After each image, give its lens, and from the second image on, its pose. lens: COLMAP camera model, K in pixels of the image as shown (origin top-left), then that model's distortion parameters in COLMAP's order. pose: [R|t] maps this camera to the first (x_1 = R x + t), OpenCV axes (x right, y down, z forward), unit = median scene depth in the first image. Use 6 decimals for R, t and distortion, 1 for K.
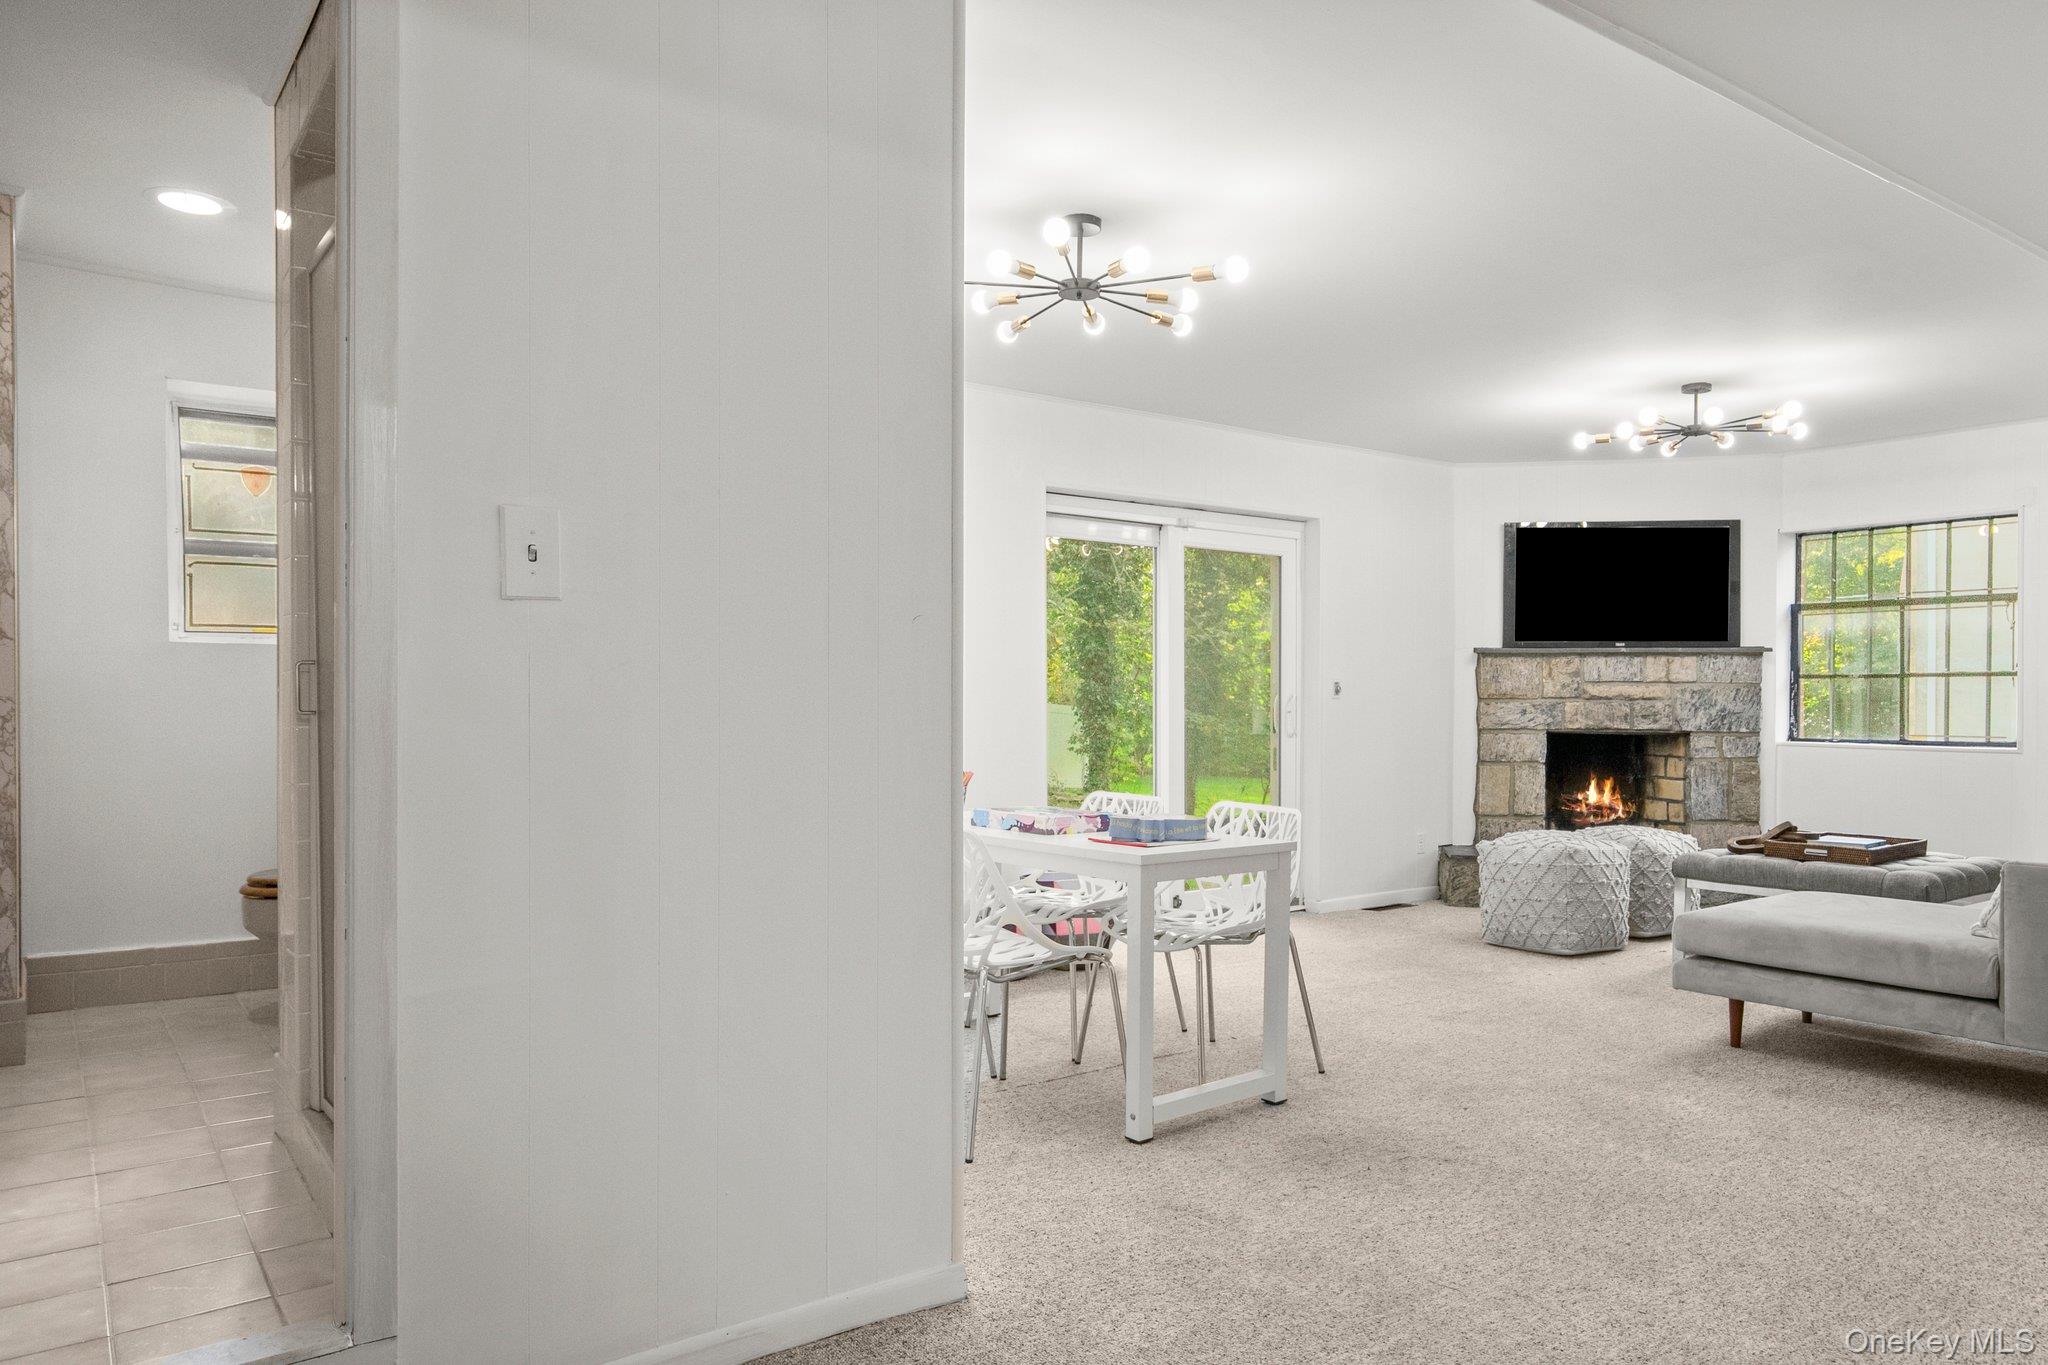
lens RADIAL K [[1379.4, 0, 1029.9], [0, 1379.4, 715.8], [0, 0, 1]] dist [-0.003110, 0.029660]
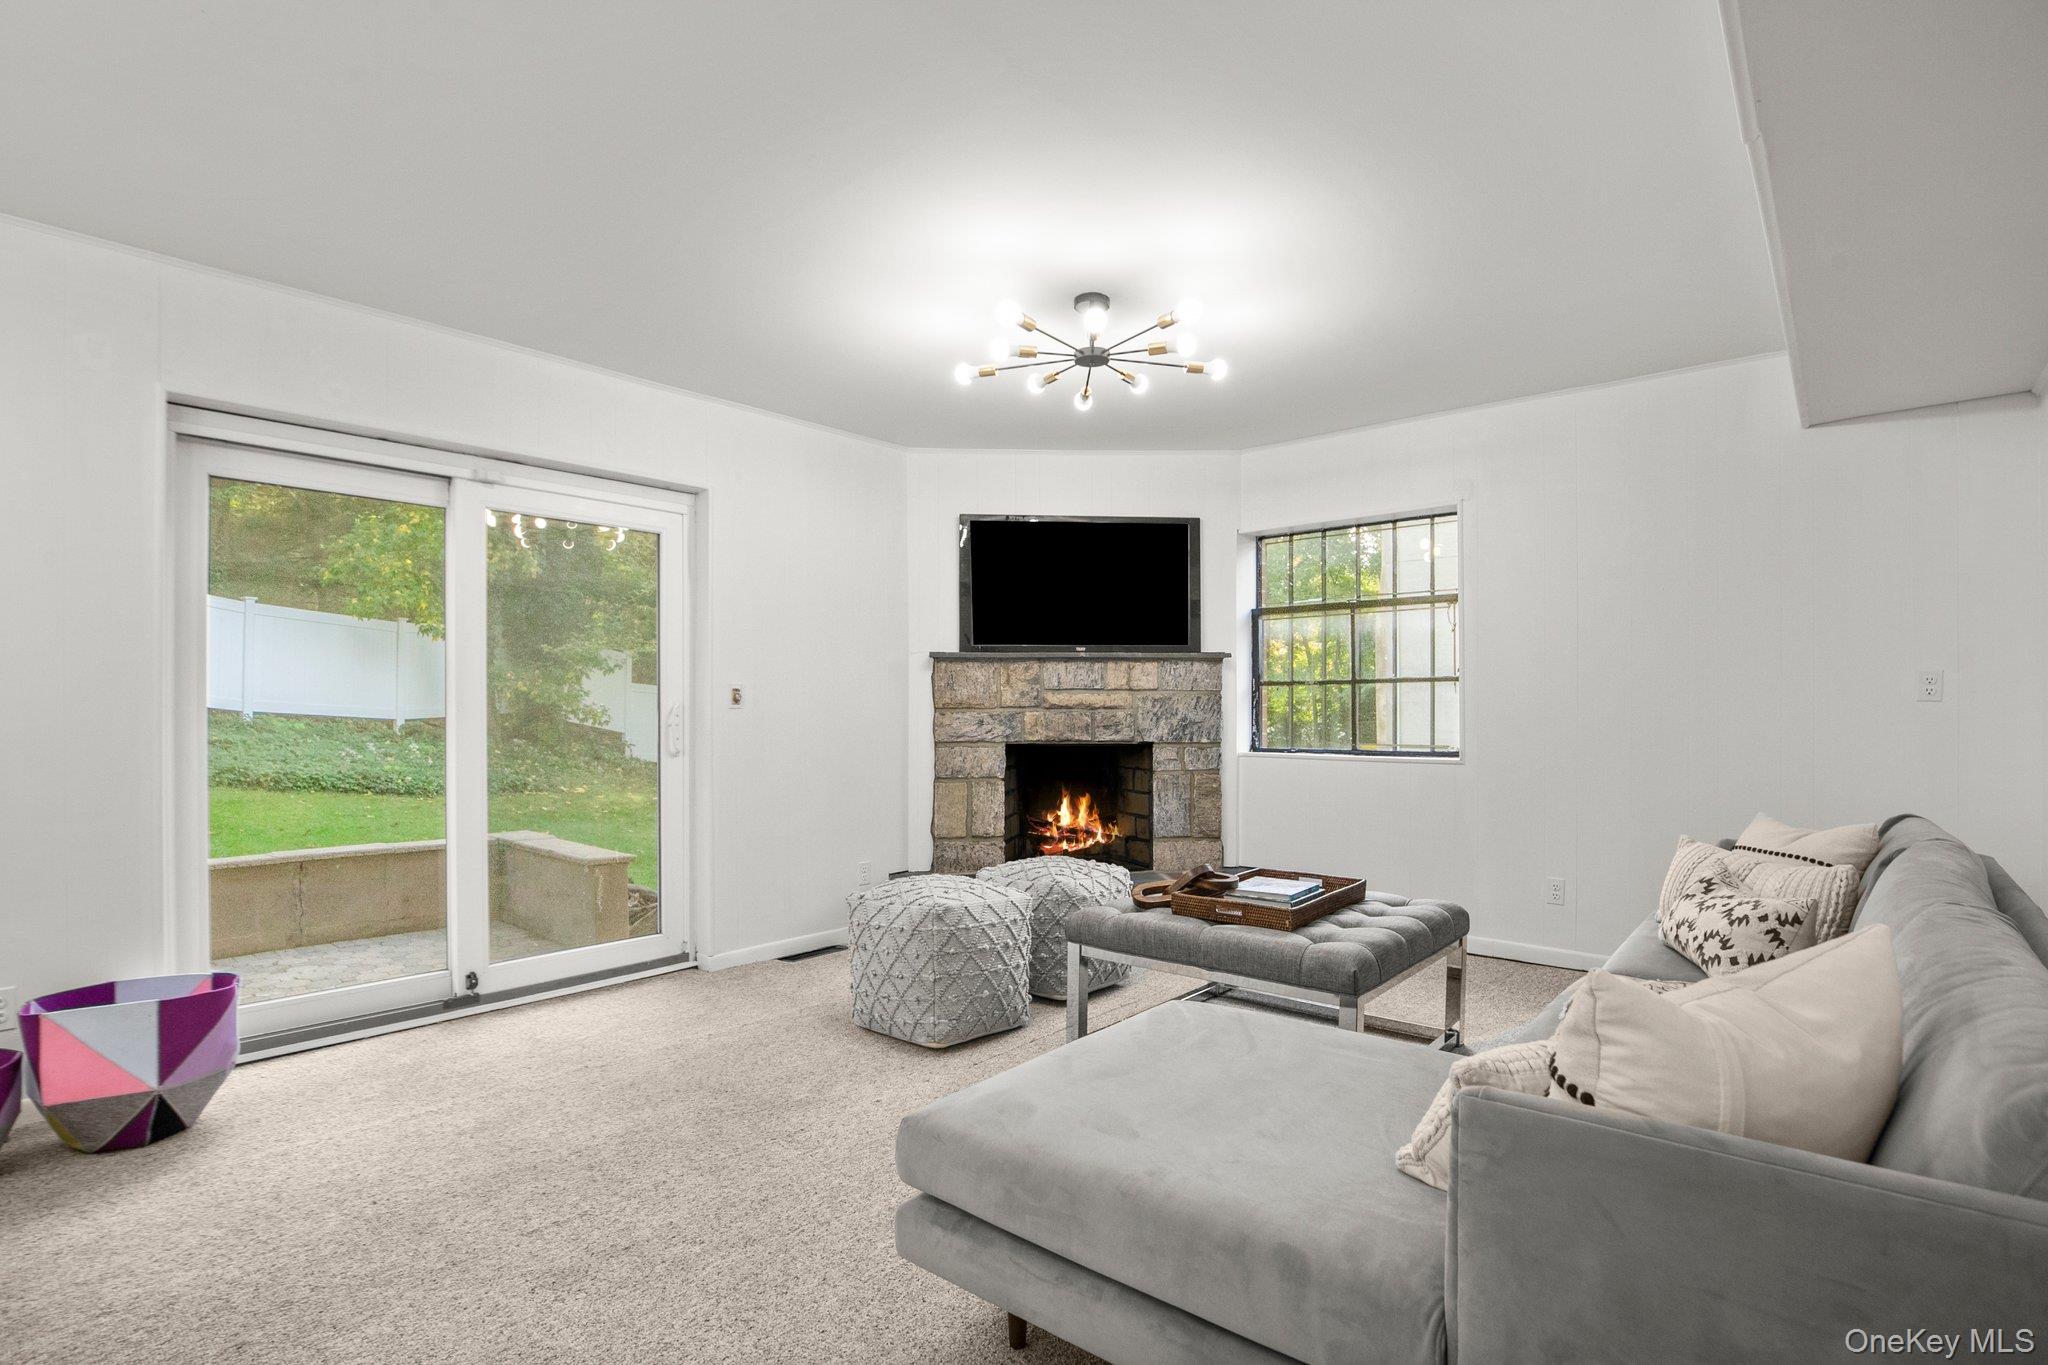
lens RADIAL K [[979.3, 0, 1027.5], [0, 979.3, 719.9], [0, 0, 1]] dist [-0.002798, -0.000106]
pose [[0.978210, -0.006441, 0.207518, 0.258297], [0.007515, 0.999962, -0.004388, -0.001677], [-0.207482, 0.005852, 0.978221, 0.369868]]
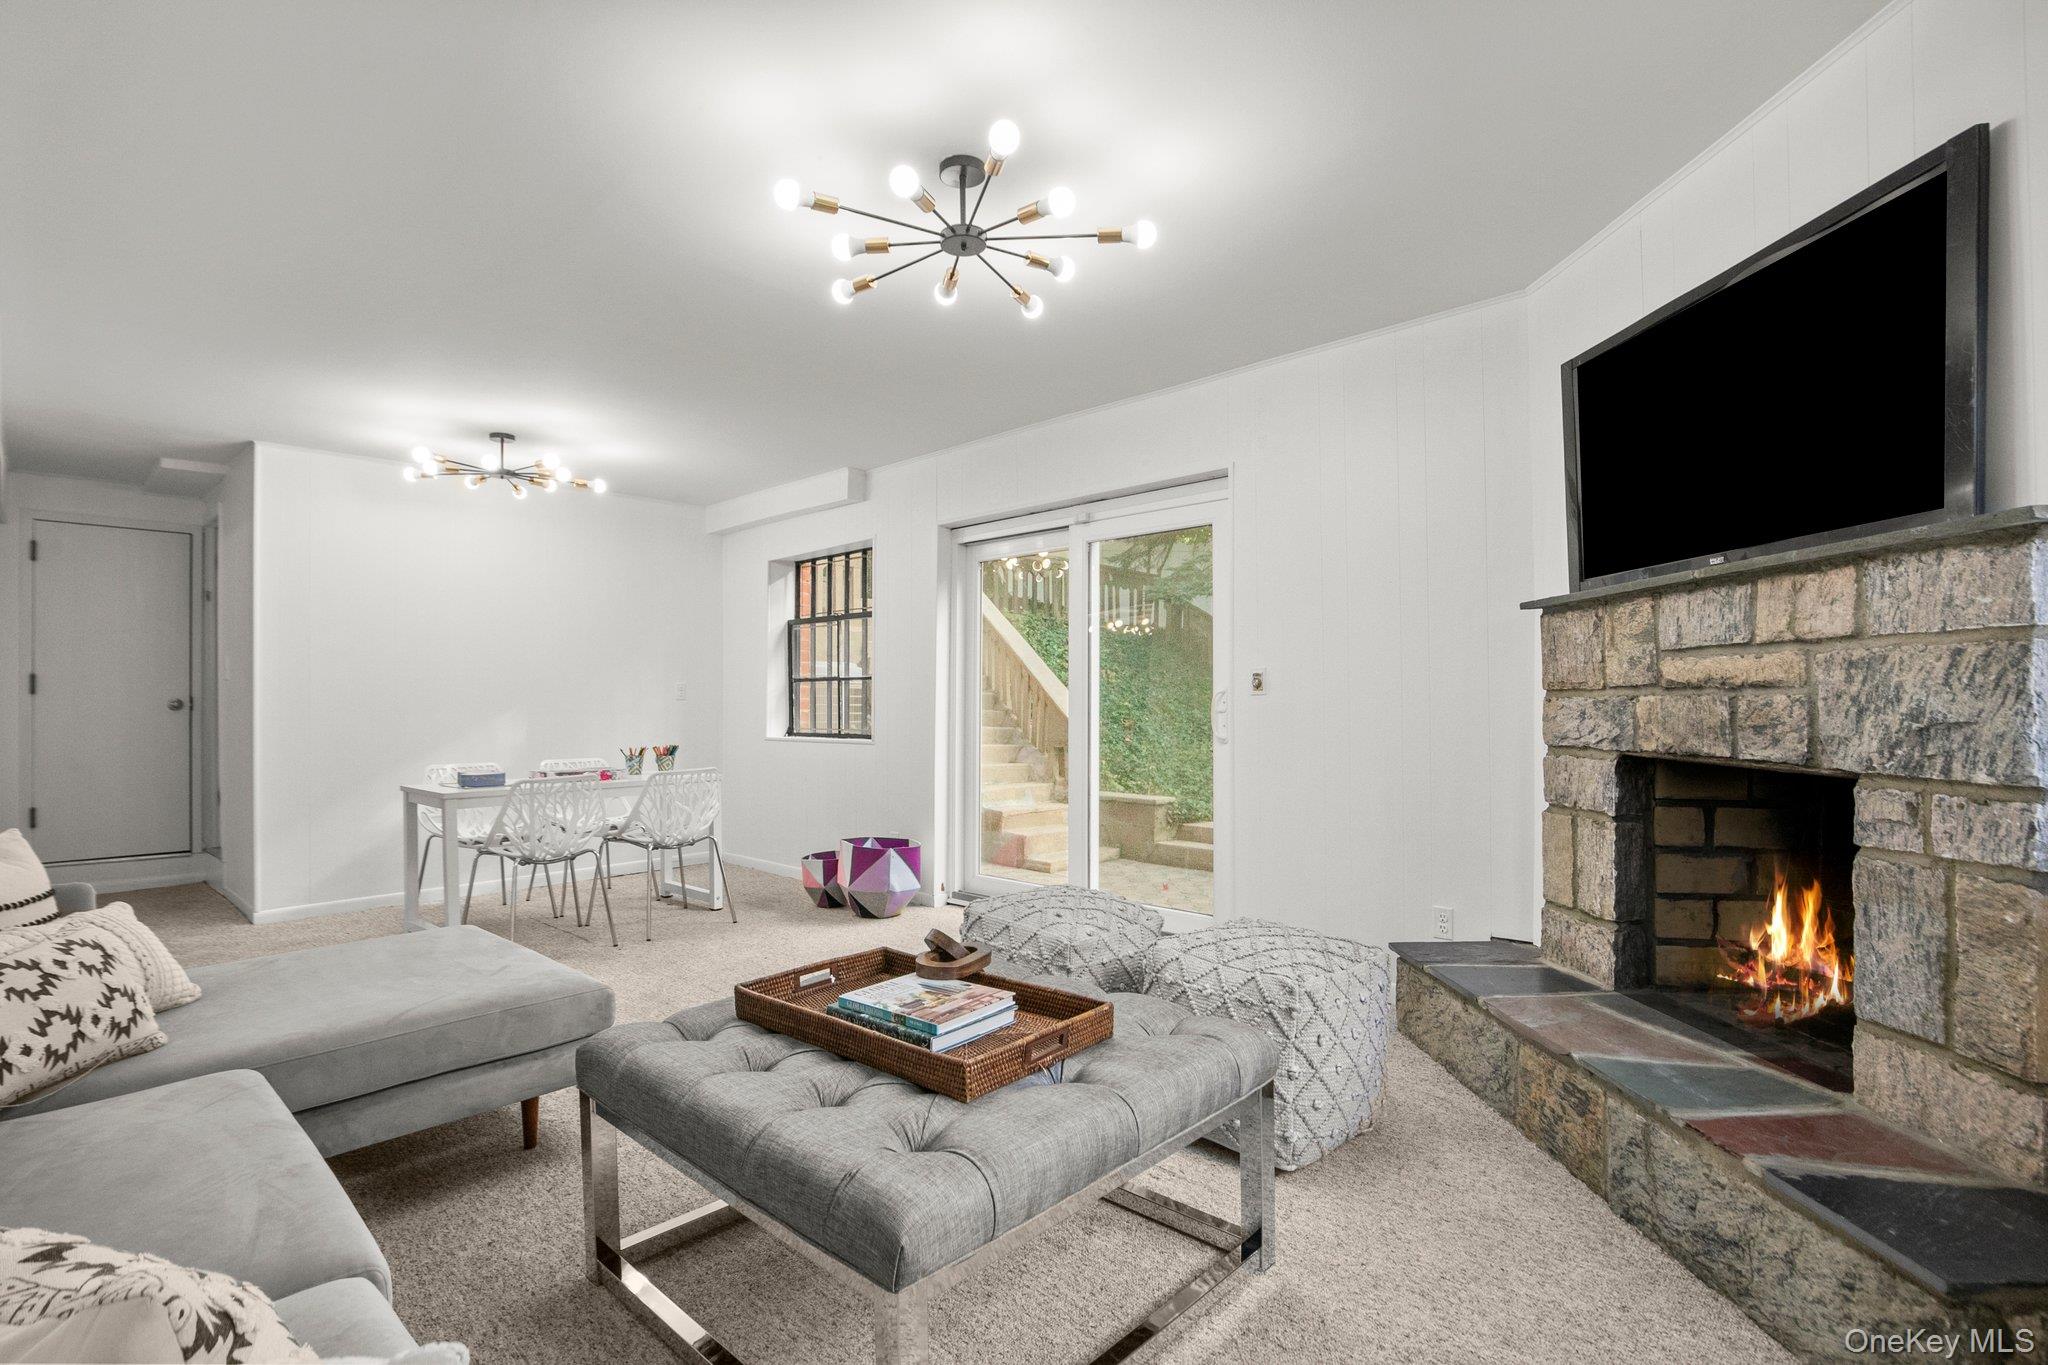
lens RADIAL K [[955.6, 0, 1010.9], [0, 955.6, 701.9], [0, 0, 1]] dist [-0.023061, 0.000364]
pose [[0.171135, -0.004253, -0.985238, 0.683020], [-0.006576, 0.999963, -0.005459, -0.004565], [0.985226, 0.007413, 0.171100, 0.737039]]
